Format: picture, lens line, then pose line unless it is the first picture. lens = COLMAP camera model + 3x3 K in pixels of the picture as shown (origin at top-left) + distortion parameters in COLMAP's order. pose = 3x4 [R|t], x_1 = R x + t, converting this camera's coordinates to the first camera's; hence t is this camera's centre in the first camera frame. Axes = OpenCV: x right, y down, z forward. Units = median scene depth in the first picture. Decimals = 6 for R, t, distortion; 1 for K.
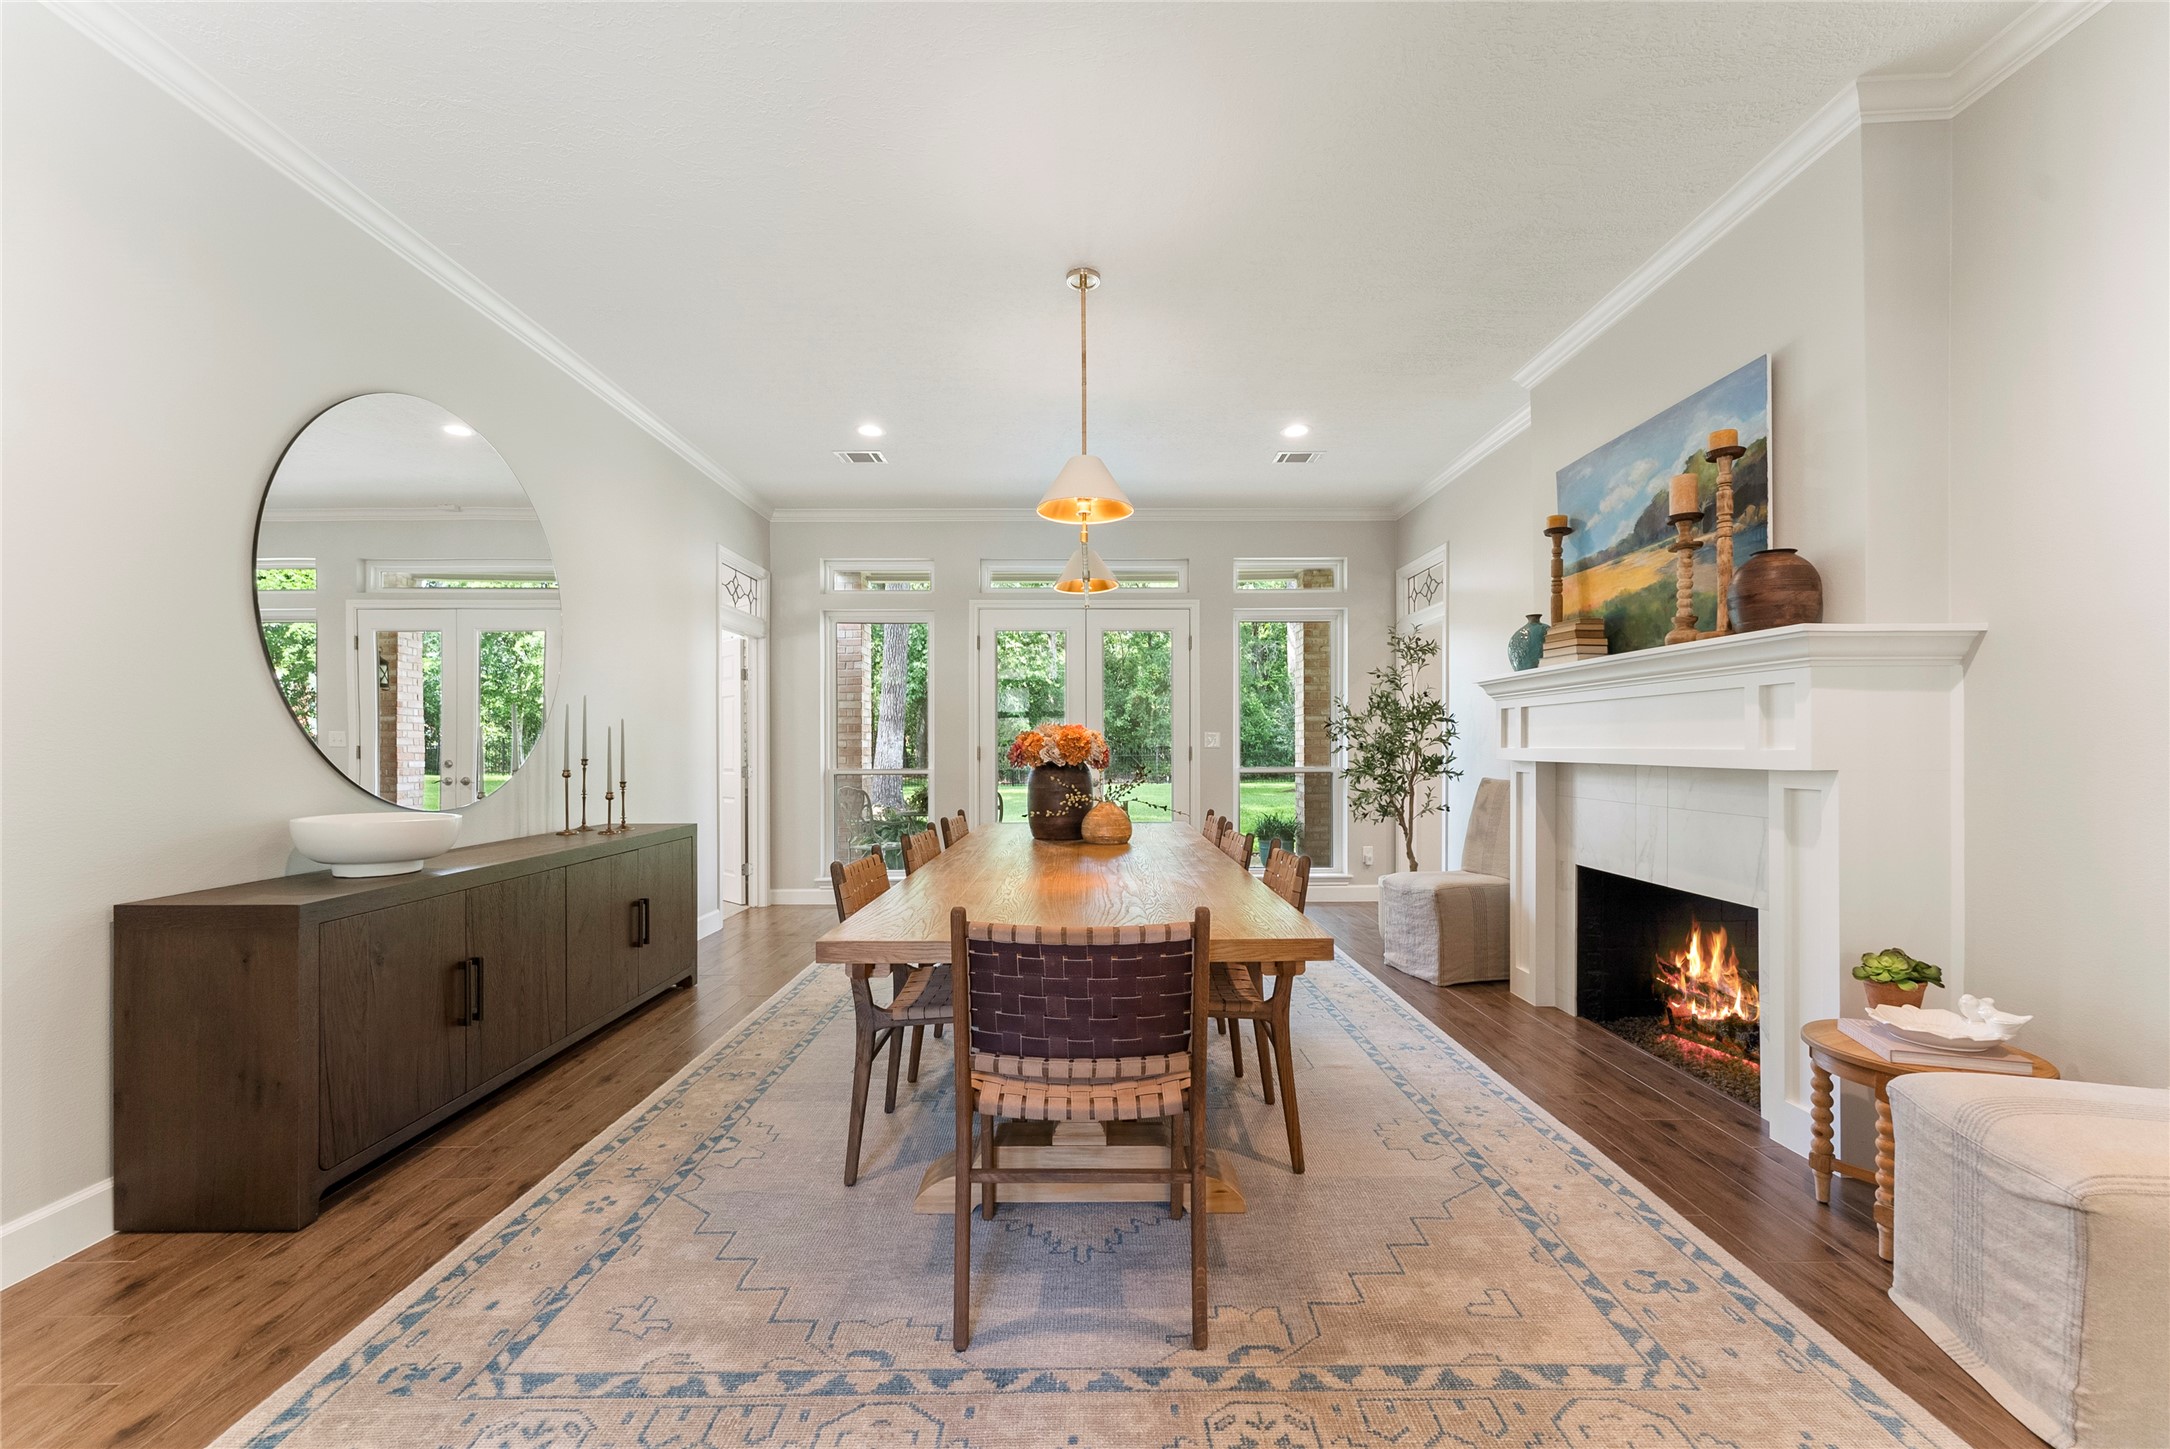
lens RADIAL K [[885.2, 0, 1092.4], [0, 885.2, 743.9], [0, 0, 1]] dist [0.001247, 0.000545]
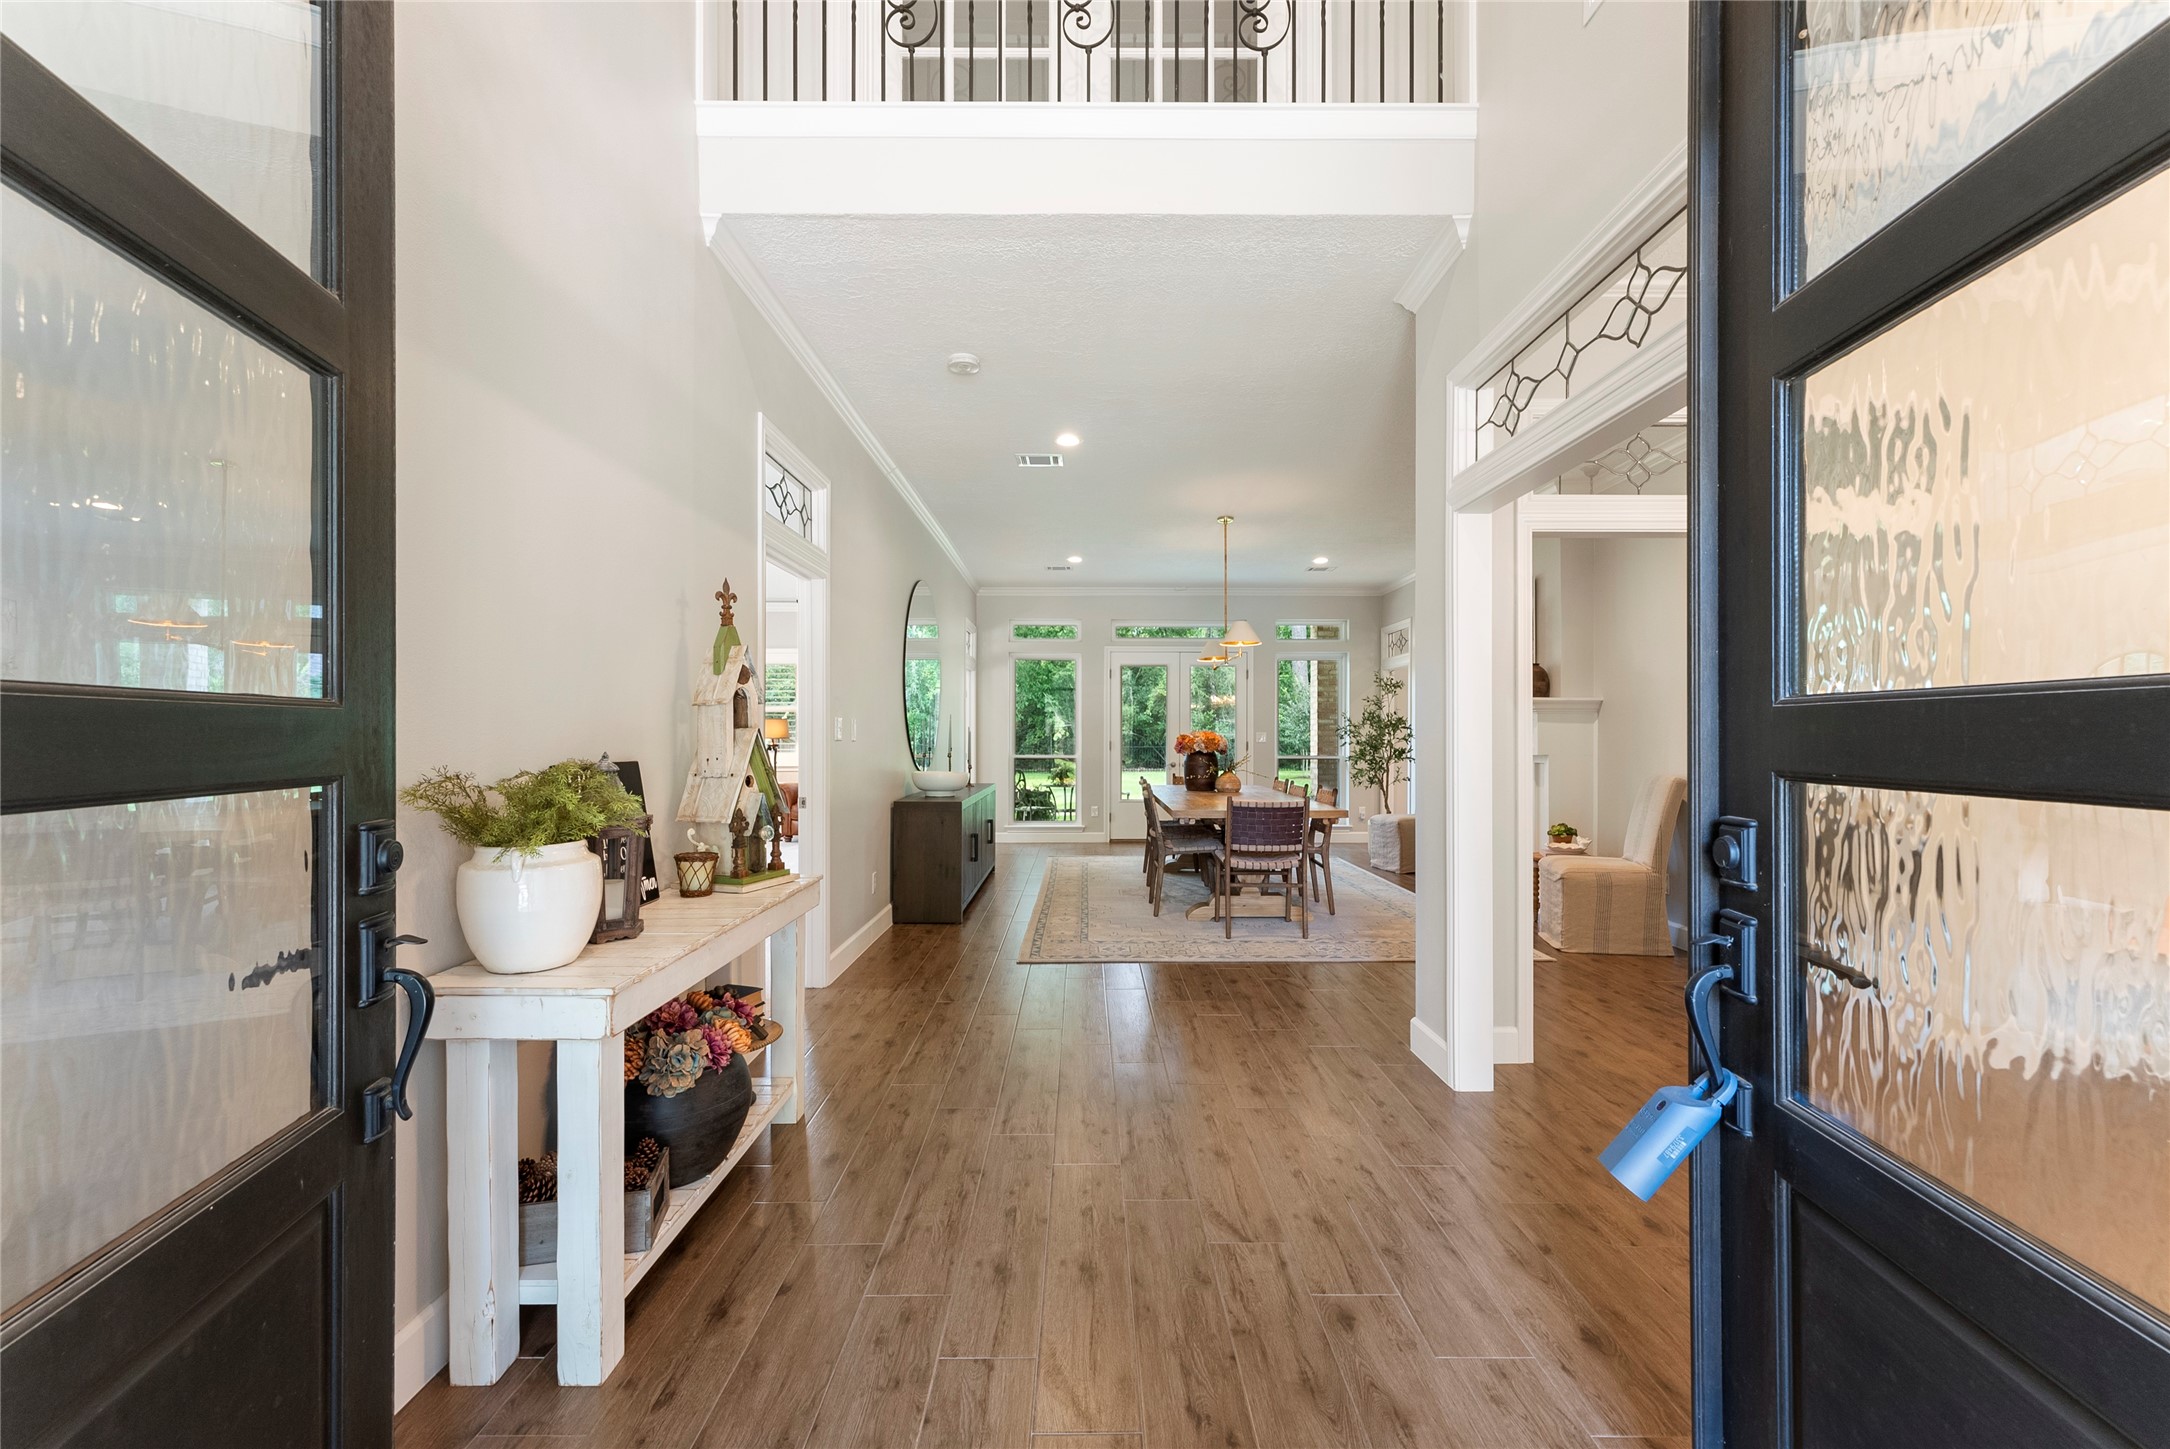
lens RADIAL K [[884.3, 0, 1088.1], [0, 884.3, 729.5], [0, 0, 1]] dist [0.001067, -0.000056]
pose [[0.999986, 0.005032, -0.001638, -0.327218], [-0.005042, 0.999970, -0.005945, -0.015393], [0.001608, 0.005953, 0.999981, -1.078710]]
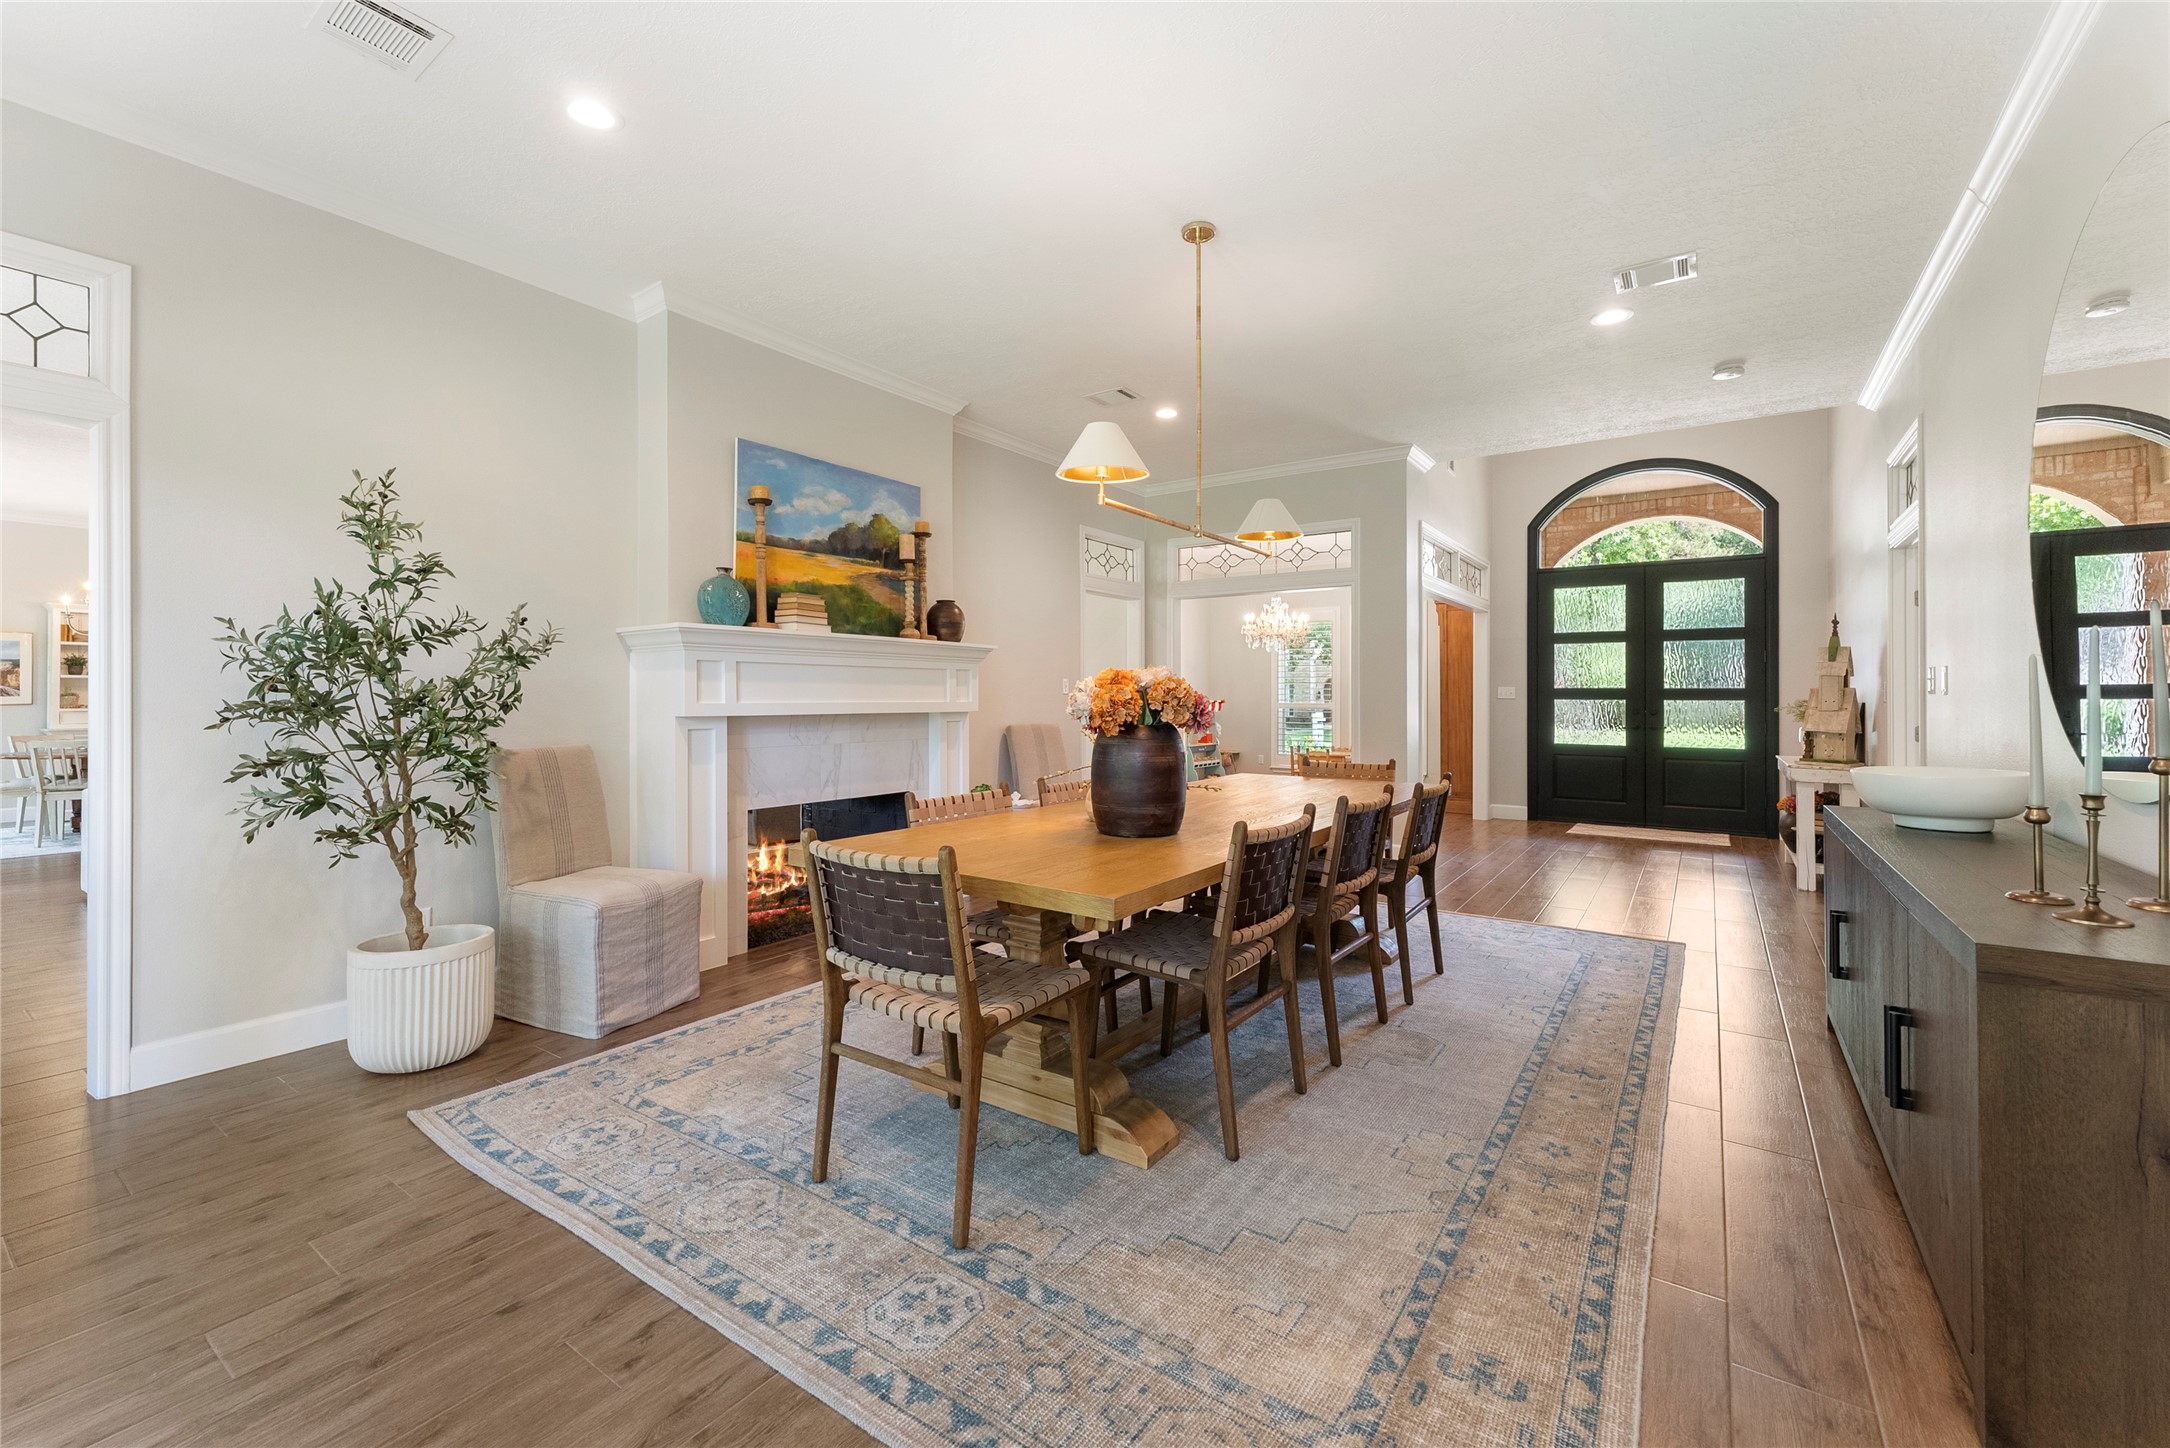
lens RADIAL K [[889.0, 0, 1086.4], [0, 889.0, 708.5], [0, 0, 1]] dist [0.002195, -0.000105]
pose [[-0.816343, -0.003957, 0.577555, -0.475815], [0.002289, 0.999947, 0.010087, 0.000718], [-0.577564, 0.009556, -0.816290, 1.874602]]
